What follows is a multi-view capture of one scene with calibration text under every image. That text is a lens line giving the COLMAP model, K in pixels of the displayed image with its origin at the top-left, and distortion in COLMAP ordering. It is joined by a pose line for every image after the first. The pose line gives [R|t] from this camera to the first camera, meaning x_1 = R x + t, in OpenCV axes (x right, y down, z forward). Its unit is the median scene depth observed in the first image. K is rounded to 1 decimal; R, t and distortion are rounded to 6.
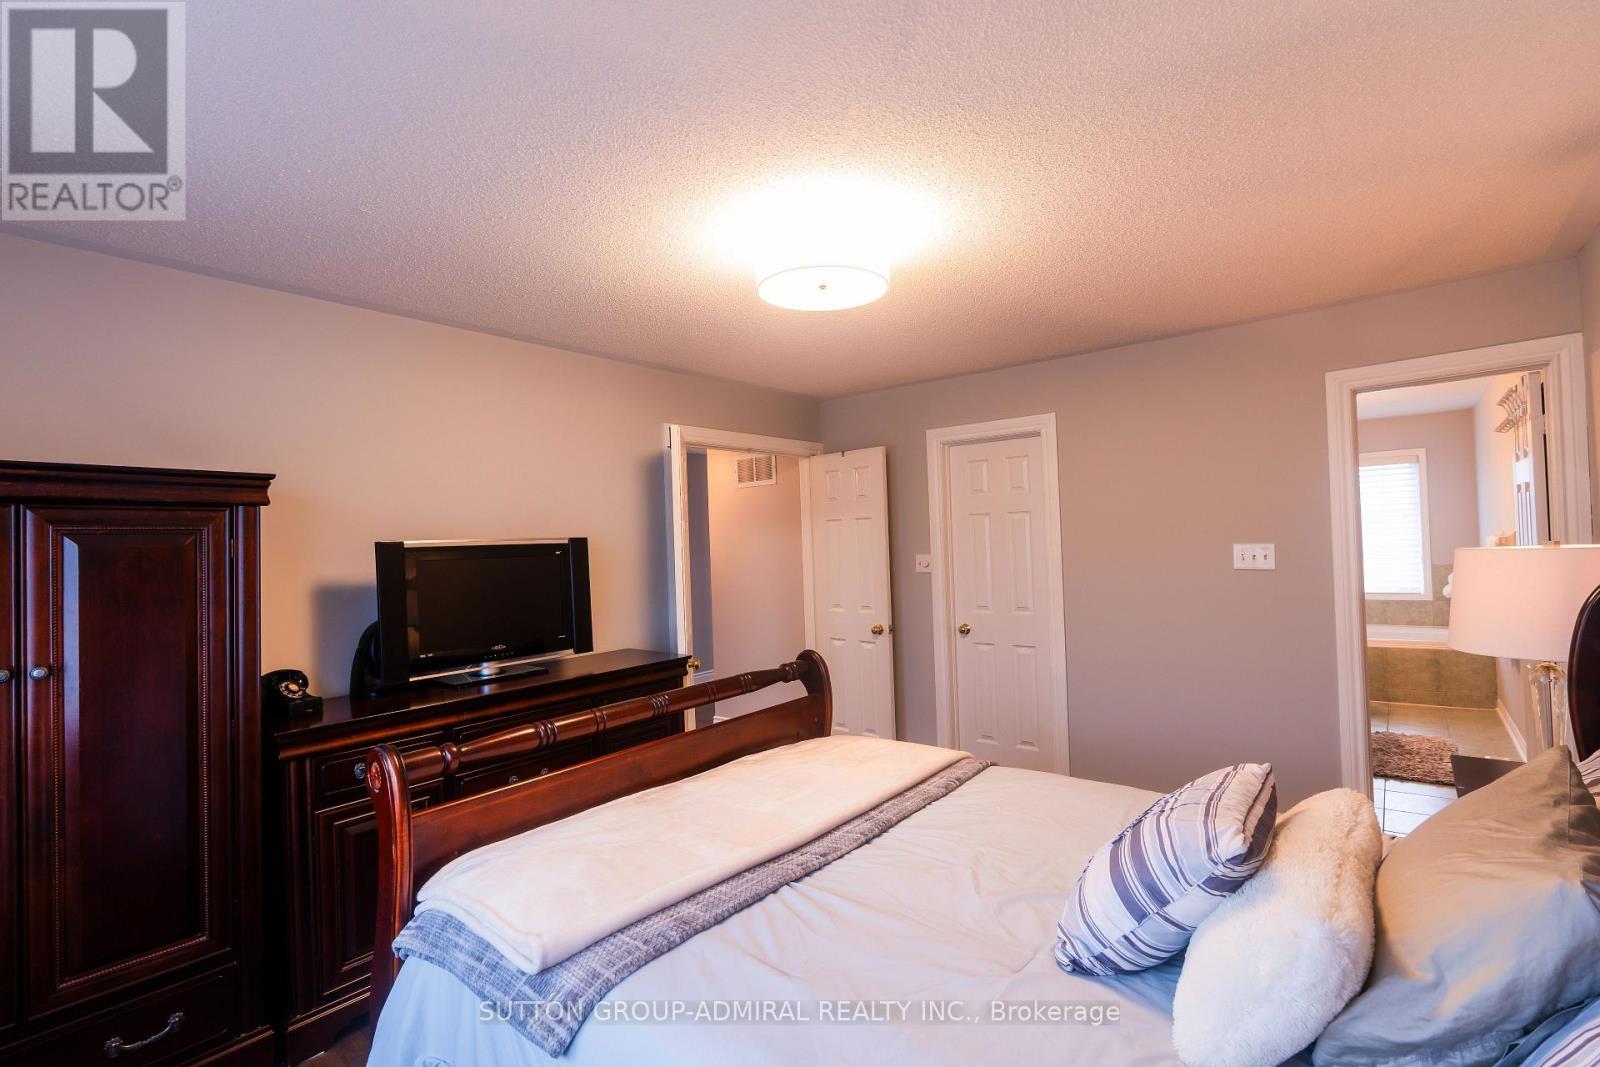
lens RADIAL K [[781.9, 0, 794.8], [0, 781.9, 531.0], [0, 0, 1]] dist [-0.001541, -0.000283]
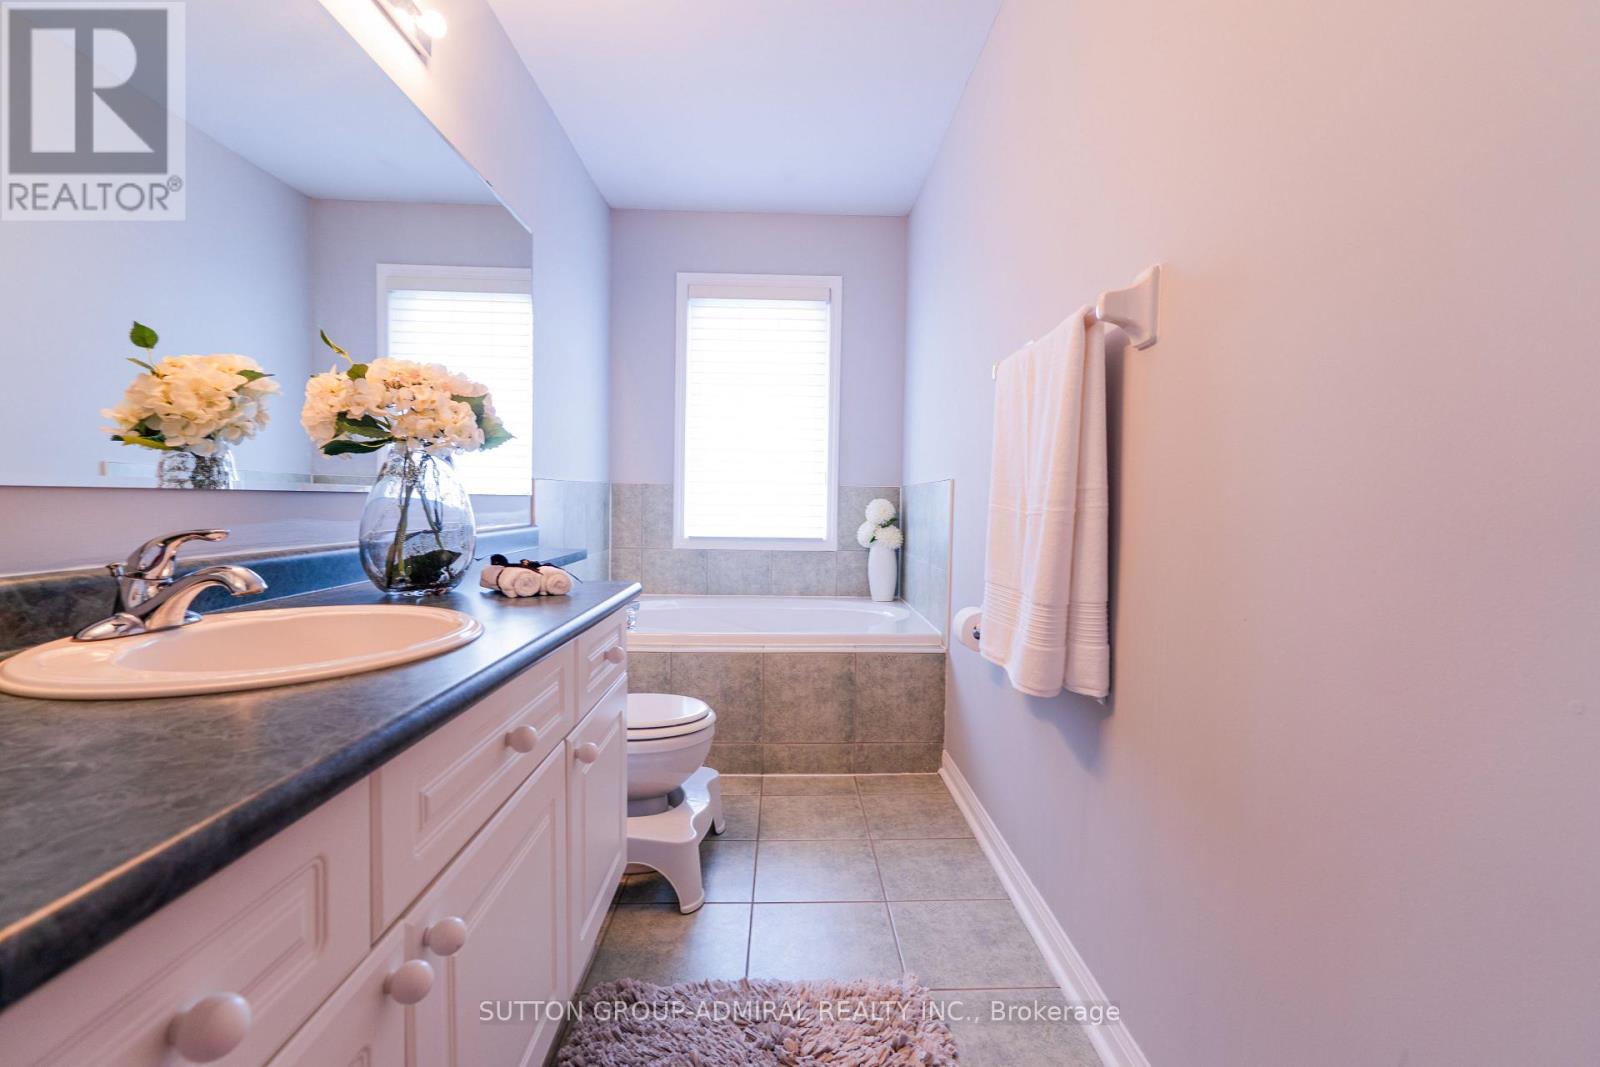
lens RADIAL K [[781.9, 0, 801.2], [0, 781.9, 531.0], [0, 0, 1]] dist [-0.001541, -0.000283]
pose [[0.777883, 0.020491, 0.628075, 0.502489], [-0.053362, 0.998012, 0.033530, 0.064923], [-0.626140, -0.059597, 0.777430, 0.657976]]
